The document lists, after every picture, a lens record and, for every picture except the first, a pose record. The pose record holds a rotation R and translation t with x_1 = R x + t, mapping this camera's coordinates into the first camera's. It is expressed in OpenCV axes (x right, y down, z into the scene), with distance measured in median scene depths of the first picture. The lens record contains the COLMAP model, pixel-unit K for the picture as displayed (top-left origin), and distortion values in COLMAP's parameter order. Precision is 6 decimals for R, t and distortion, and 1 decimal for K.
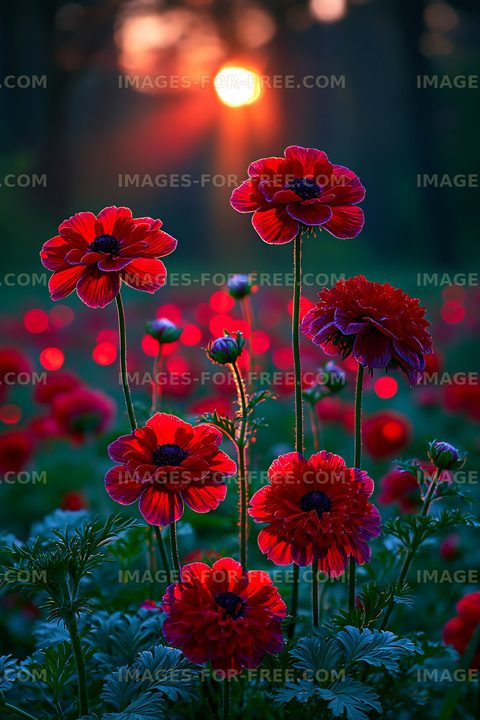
lens RADIAL K [[295.2, 0, 240.0], [0, 295.2, 360.0], [0, 0, 1]] dist [-0.000249, -0.000106]
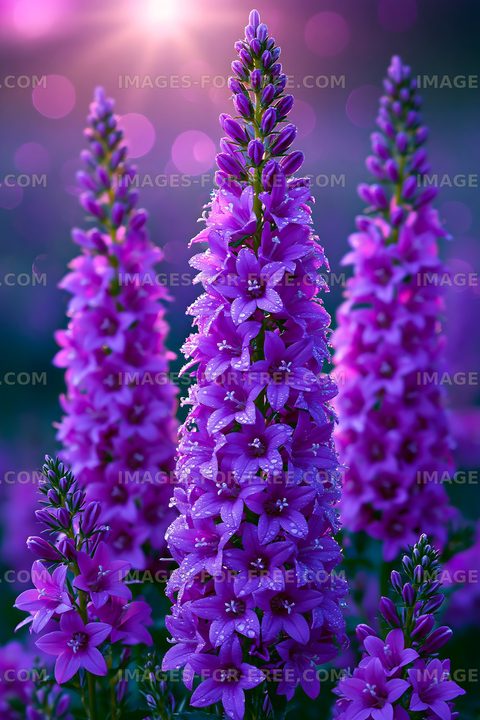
lens RADIAL K [[295.2, 0, 240.0], [0, 295.2, 360.0], [0, 0, 1]] dist [-0.000249, -0.000106]
pose [[1.000000, -0.000276, -0.000101, 0.000198], [0.000276, 0.999999, -0.001240, -0.334500], [0.000101, 0.001240, 0.999999, -0.000055]]
